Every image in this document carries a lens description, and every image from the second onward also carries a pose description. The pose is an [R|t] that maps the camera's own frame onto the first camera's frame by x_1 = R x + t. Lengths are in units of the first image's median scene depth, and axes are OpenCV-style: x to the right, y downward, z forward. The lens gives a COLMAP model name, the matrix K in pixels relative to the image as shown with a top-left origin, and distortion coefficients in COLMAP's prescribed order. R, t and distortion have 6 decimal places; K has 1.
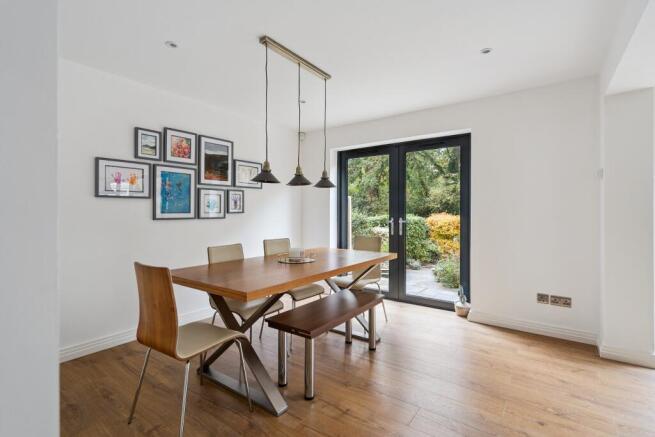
lens RADIAL K [[303.8, 0, 327.2], [0, 303.8, 212.0], [0, 0, 1]] dist [-0.001092, 0.000090]
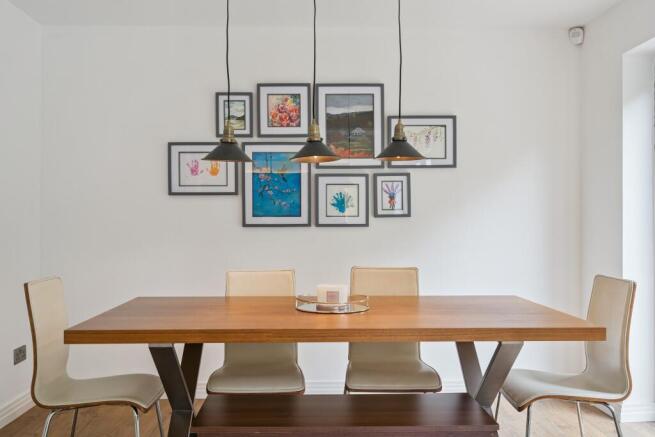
lens RADIAL K [[611.8, 0, 327.6], [0, 611.8, 219.3], [0, 0, 1]] dist [0.004350, 0.000000]
pose [[0.609298, -0.001807, -0.792939, 0.555852], [-0.000723, 0.999996, -0.002835, 0.012564], [0.792941, 0.002301, 0.609294, 0.302027]]
